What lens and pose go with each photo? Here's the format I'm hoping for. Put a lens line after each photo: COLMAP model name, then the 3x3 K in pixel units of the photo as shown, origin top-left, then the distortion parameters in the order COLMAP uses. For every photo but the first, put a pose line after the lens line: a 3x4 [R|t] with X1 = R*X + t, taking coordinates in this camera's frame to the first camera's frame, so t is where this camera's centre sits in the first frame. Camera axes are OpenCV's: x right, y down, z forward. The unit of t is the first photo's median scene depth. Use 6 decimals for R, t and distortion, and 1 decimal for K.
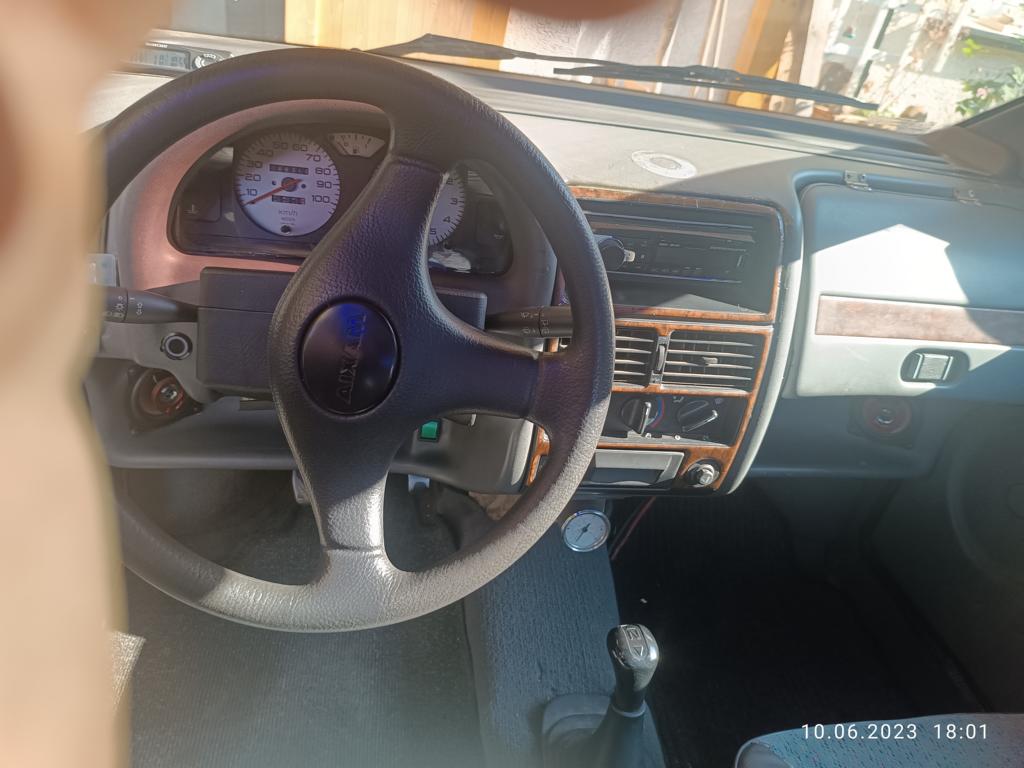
lens RADIAL K [[758.5, 0, 519.9], [0, 758.5, 378.0], [0, 0, 1]] dist [-0.013008, -0.003400]
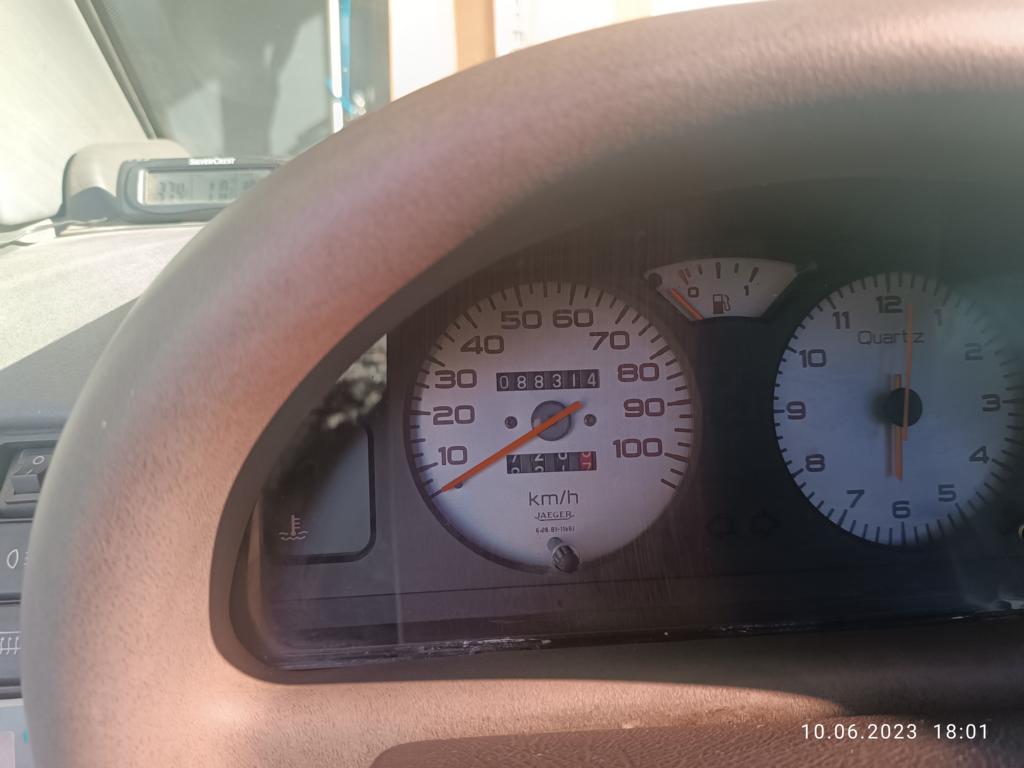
lens RADIAL K [[758.5, 0, 506.8], [0, 758.5, 383.3], [0, 0, 1]] dist [-0.013008, -0.003400]
pose [[0.980384, -0.140991, -0.137728, -0.273581], [0.102720, 0.961872, -0.253477, -0.183650], [0.168215, 0.234357, 0.957487, 0.647695]]
